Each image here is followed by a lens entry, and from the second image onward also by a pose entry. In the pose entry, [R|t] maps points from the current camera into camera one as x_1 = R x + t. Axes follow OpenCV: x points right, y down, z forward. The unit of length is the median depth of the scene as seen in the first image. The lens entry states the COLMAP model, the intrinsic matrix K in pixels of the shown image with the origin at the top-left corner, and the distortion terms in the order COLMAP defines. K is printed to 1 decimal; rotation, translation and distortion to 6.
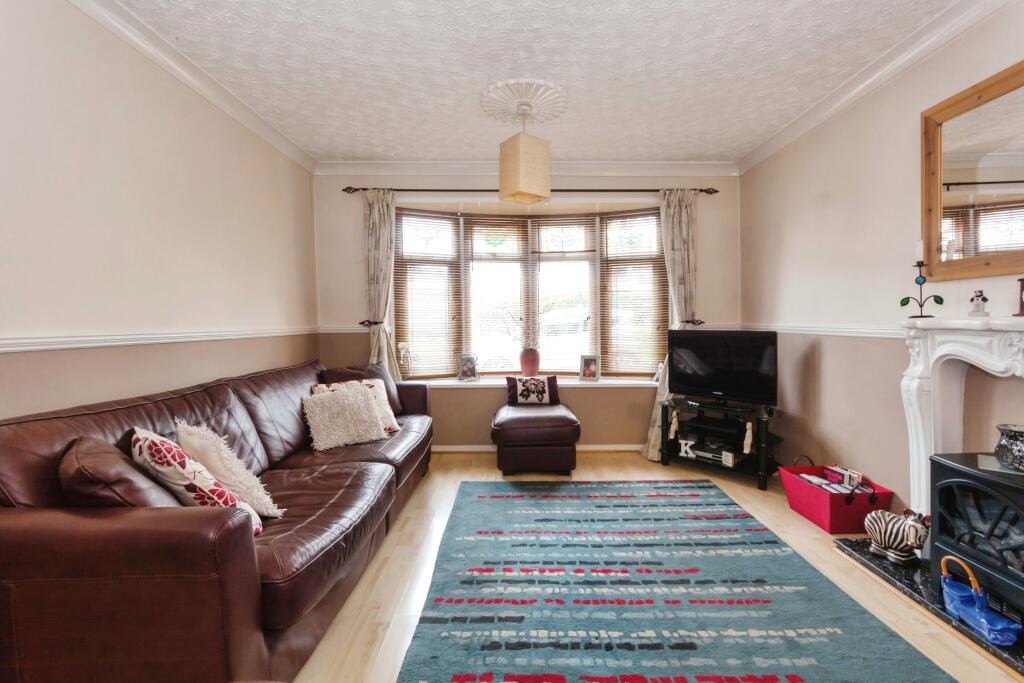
lens RADIAL K [[451.9, 0, 518.6], [0, 451.9, 346.6], [0, 0, 1]] dist [0.000382, 0.000020]
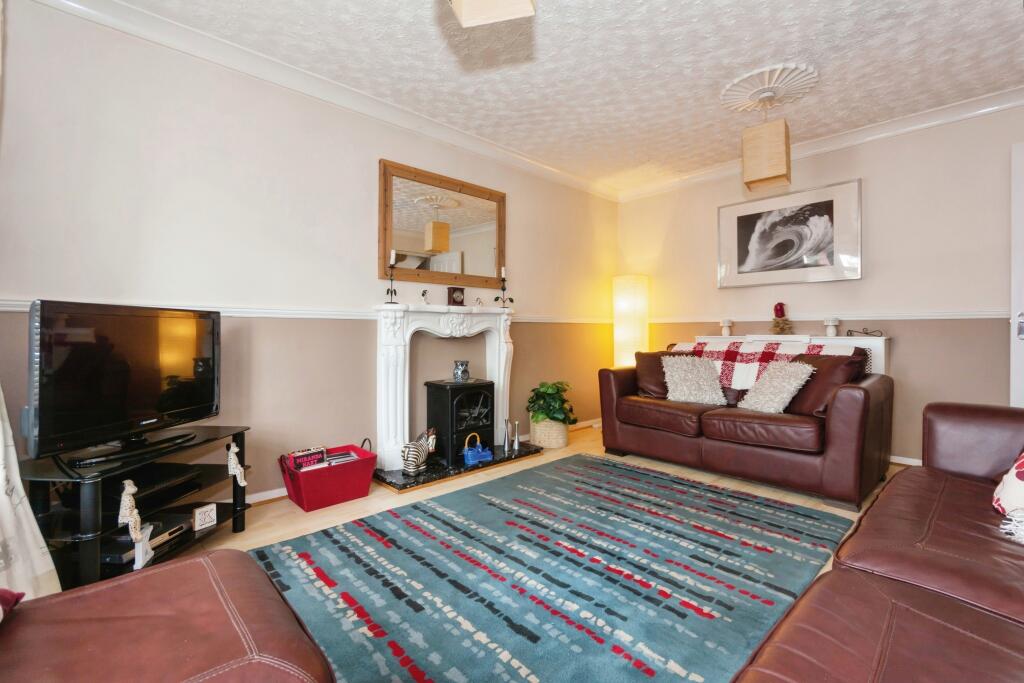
lens RADIAL K [[451.9, 0, 518.6], [0, 451.9, 346.6], [0, 0, 1]] dist [0.000382, 0.000020]
pose [[-0.684400, -0.013019, 0.728991, -0.424178], [0.046893, 0.996985, 0.061829, -0.001503], [-0.727597, 0.076500, -0.681725, 1.701699]]
